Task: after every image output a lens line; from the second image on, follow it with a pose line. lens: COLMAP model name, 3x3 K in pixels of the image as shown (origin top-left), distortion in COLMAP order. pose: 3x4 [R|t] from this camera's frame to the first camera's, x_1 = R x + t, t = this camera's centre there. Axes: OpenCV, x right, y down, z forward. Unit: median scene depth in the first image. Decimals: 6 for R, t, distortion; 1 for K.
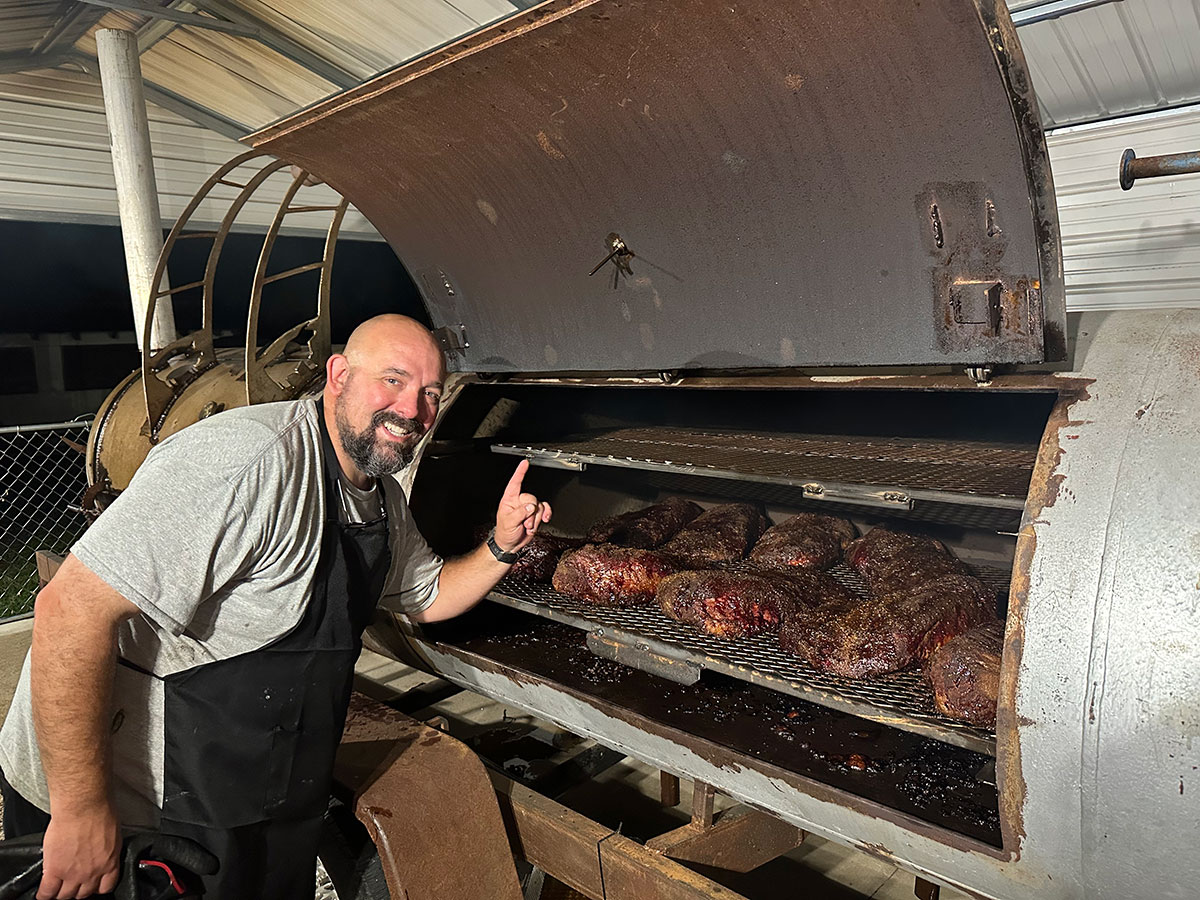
lens RADIAL K [[869.0, 0, 600.0], [0, 869.0, 450.0], [0, 0, 1]] dist [0.089533, -0.000026]
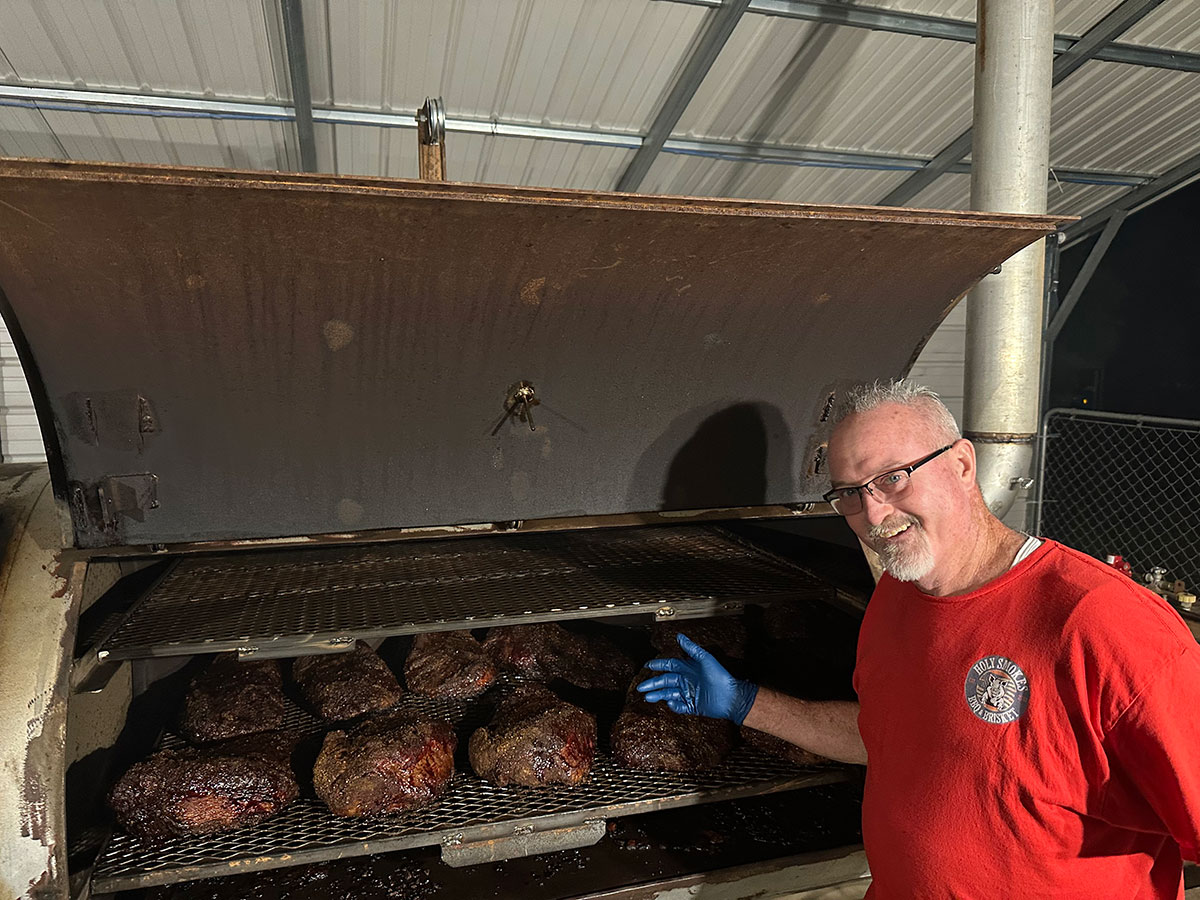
lens RADIAL K [[869.0, 0, 600.0], [0, 869.0, 450.0], [0, 0, 1]] dist [0.089533, -0.000026]
pose [[0.482740, -0.069222, 0.873024, -0.696521], [0.085459, 0.995837, 0.031705, -0.188754], [-0.871584, 0.059303, 0.486646, 0.478873]]
